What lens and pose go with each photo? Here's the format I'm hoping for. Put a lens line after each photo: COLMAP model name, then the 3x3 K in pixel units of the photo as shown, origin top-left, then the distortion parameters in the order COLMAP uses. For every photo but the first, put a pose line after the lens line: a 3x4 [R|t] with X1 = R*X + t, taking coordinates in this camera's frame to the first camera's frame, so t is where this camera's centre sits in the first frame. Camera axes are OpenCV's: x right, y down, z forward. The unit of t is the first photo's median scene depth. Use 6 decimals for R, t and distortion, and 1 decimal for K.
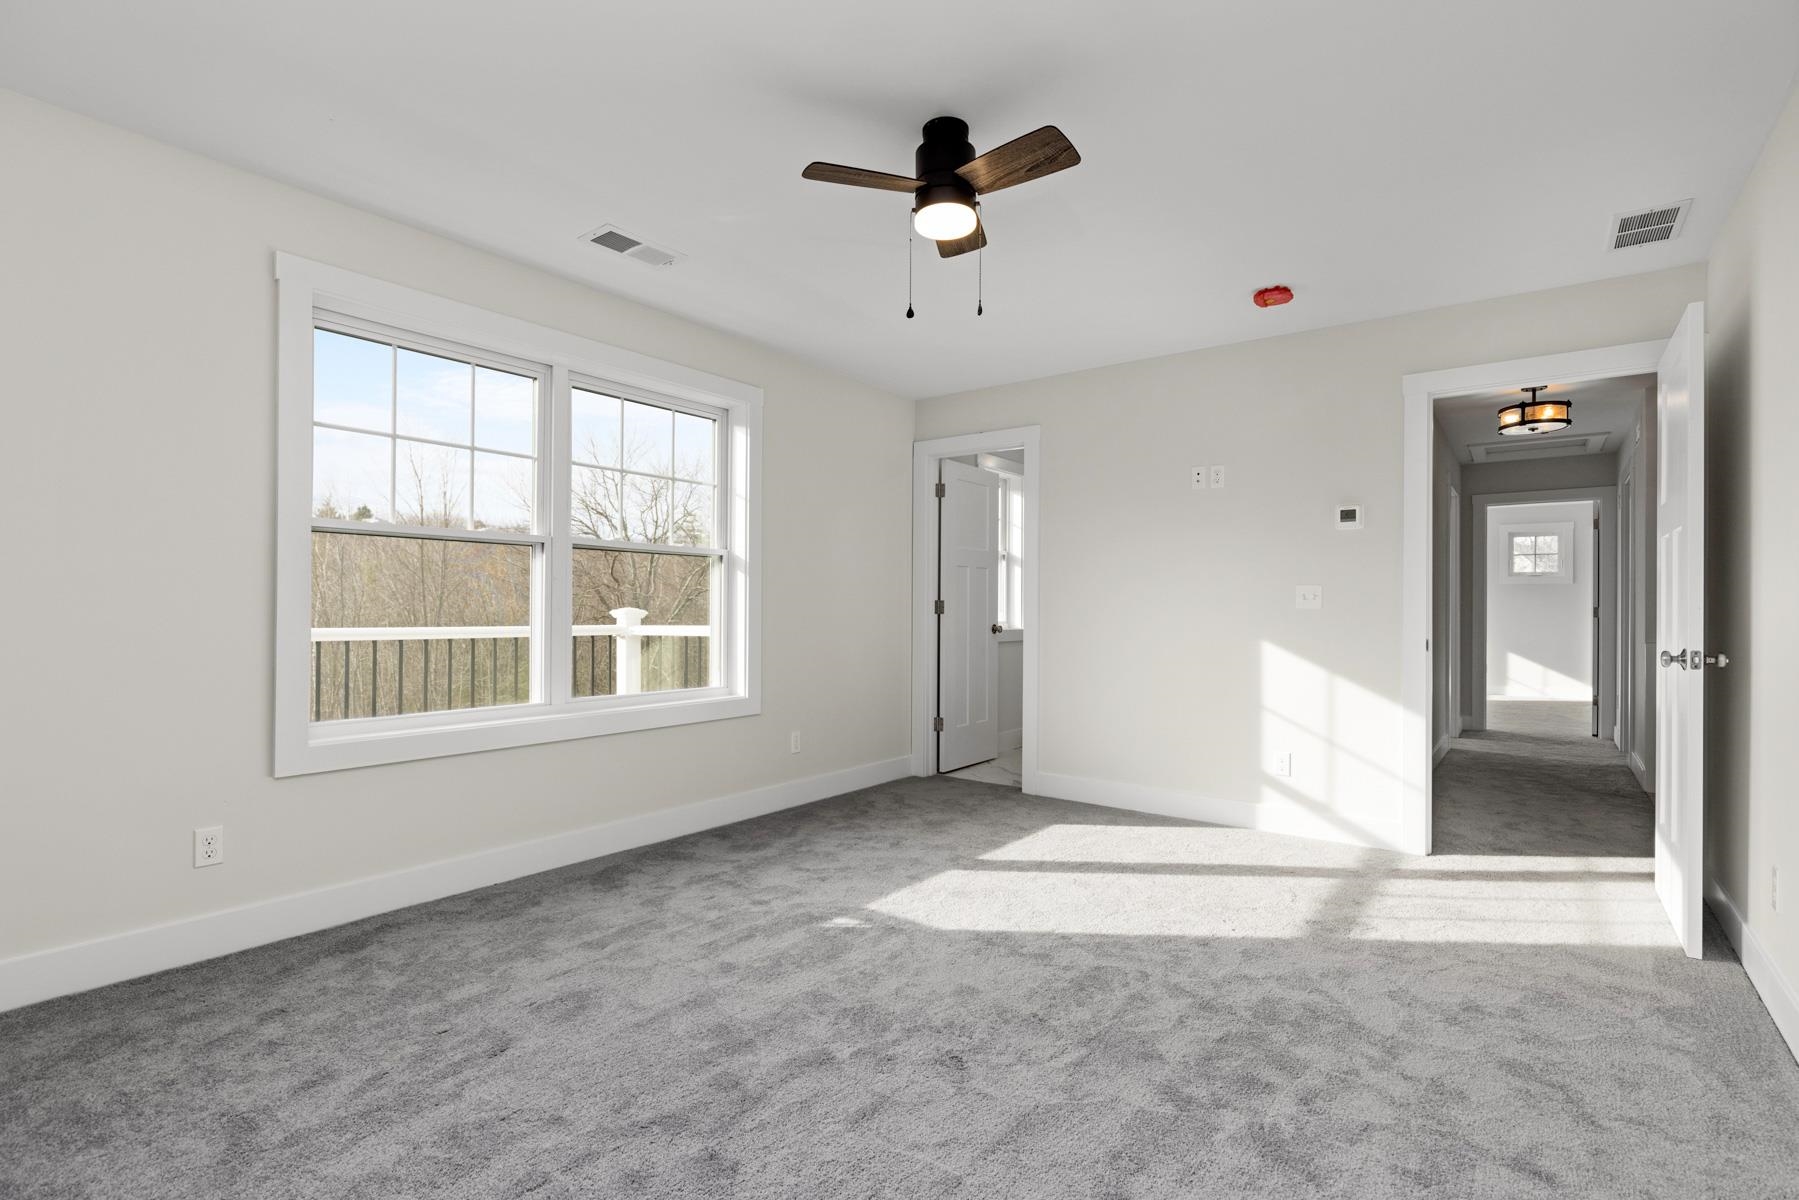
lens RADIAL K [[843.5, 0, 905.3], [0, 843.5, 606.2], [0, 0, 1]] dist [0.002259, -0.001831]
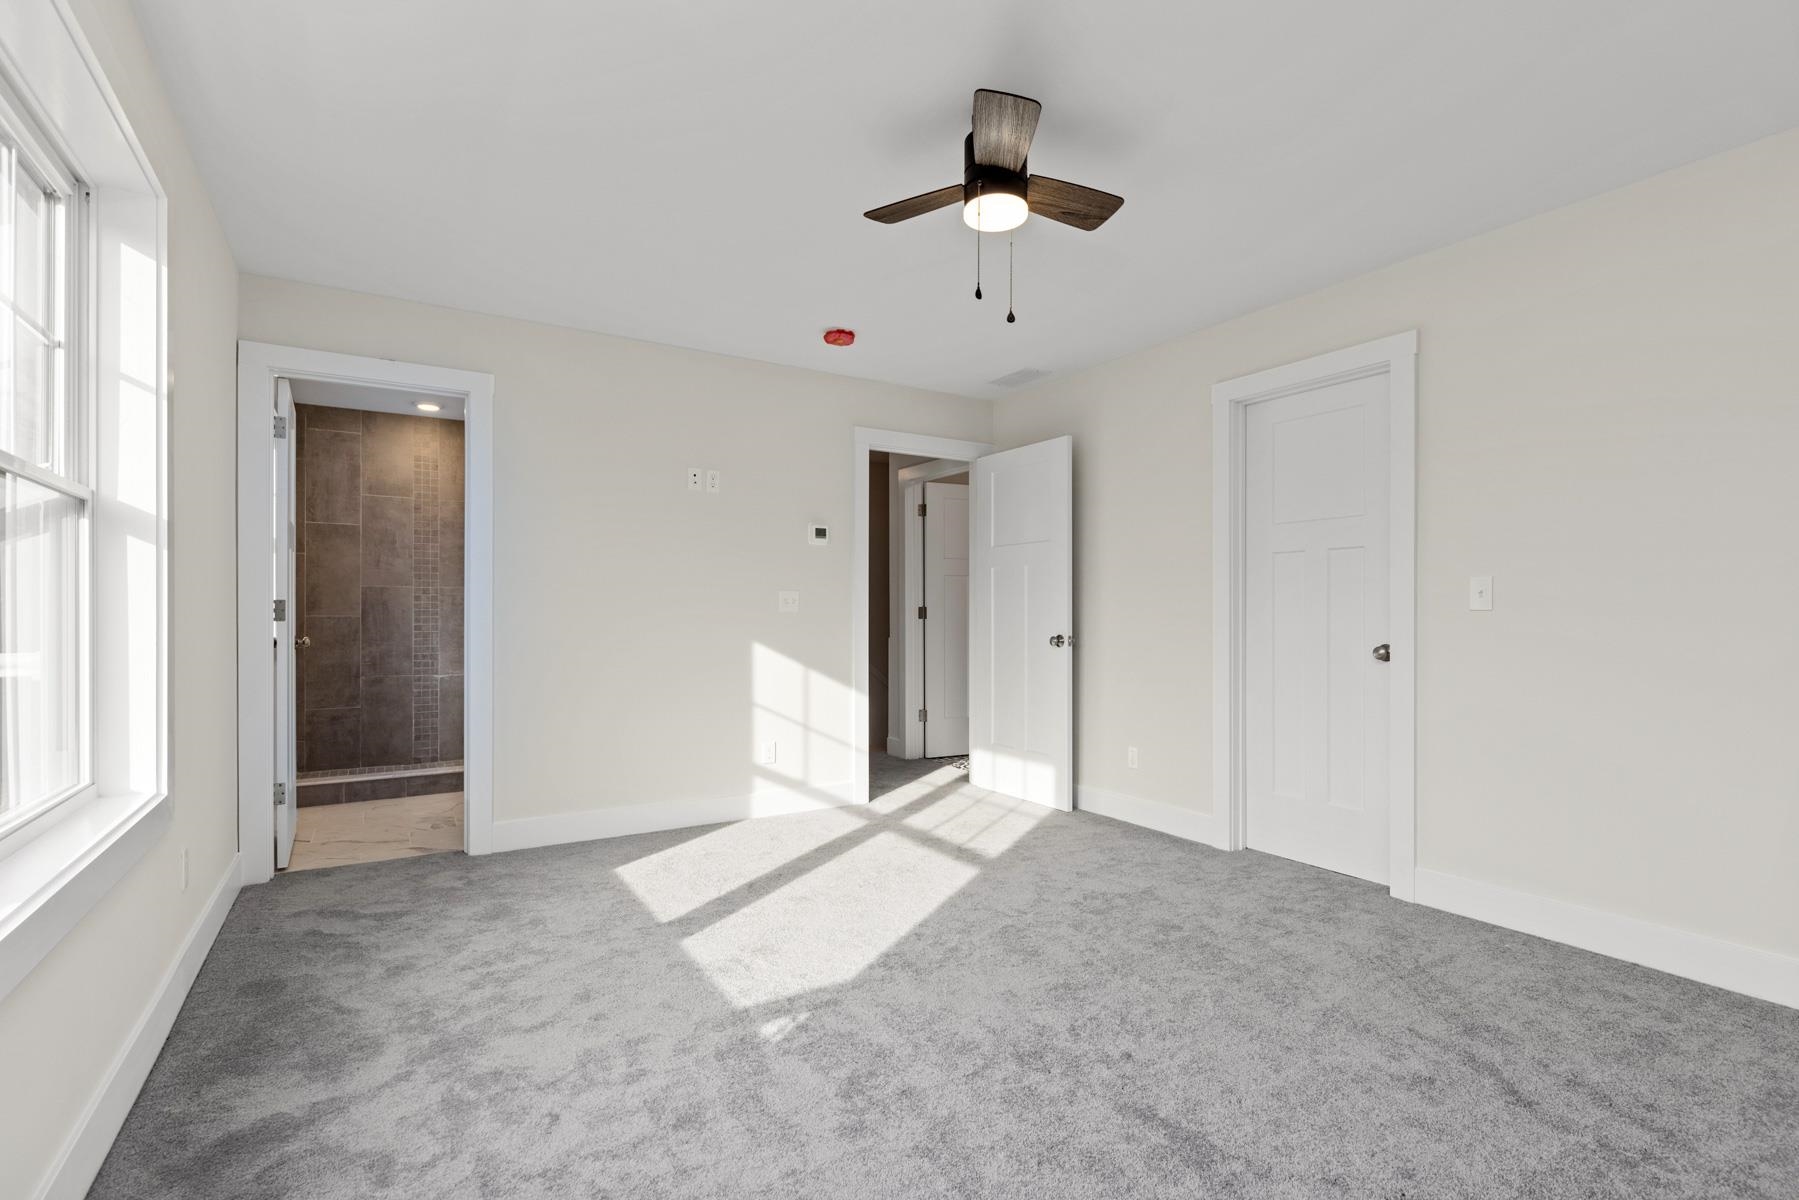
lens RADIAL K [[843.5, 0, 914.4], [0, 843.5, 616.2], [0, 0, 1]] dist [0.002259, -0.001831]
pose [[0.355737, -0.004859, 0.934573, -0.588695], [0.000600, 0.999987, 0.004970, 0.003989], [-0.934586, -0.001207, 0.355736, 0.499299]]
